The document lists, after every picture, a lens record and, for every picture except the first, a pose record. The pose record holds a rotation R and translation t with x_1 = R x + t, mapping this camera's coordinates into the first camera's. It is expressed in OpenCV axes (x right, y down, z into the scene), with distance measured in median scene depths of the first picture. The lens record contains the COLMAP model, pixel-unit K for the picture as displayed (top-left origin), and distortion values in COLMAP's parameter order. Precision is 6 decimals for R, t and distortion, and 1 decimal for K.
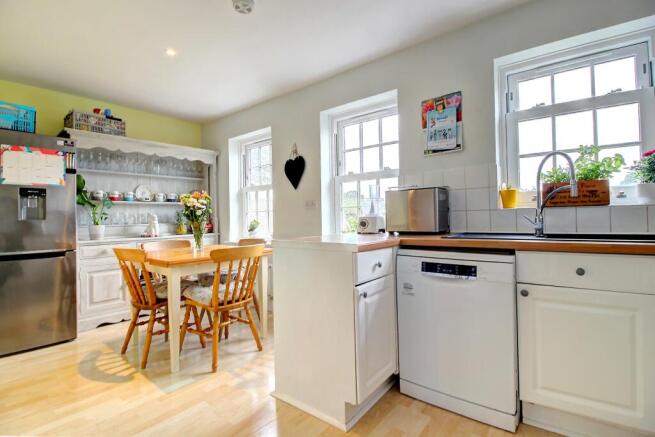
lens RADIAL K [[310.5, 0, 324.6], [0, 310.5, 216.1], [0, 0, 1]] dist [-0.015453, -0.004081]
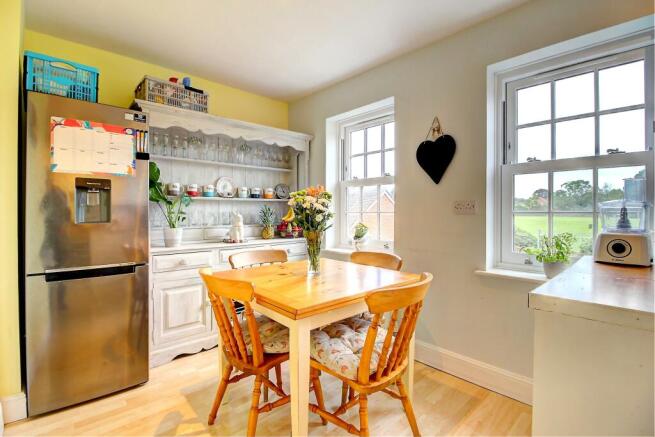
lens RADIAL K [[310.5, 0, 330.2], [0, 310.5, 219.1], [0, 0, 1]] dist [-0.015453, -0.004081]
pose [[0.988576, 0.025419, -0.148565, -0.236216], [-0.021258, 0.999338, 0.029529, -0.024124], [0.149217, -0.026033, 0.988462, 0.292020]]
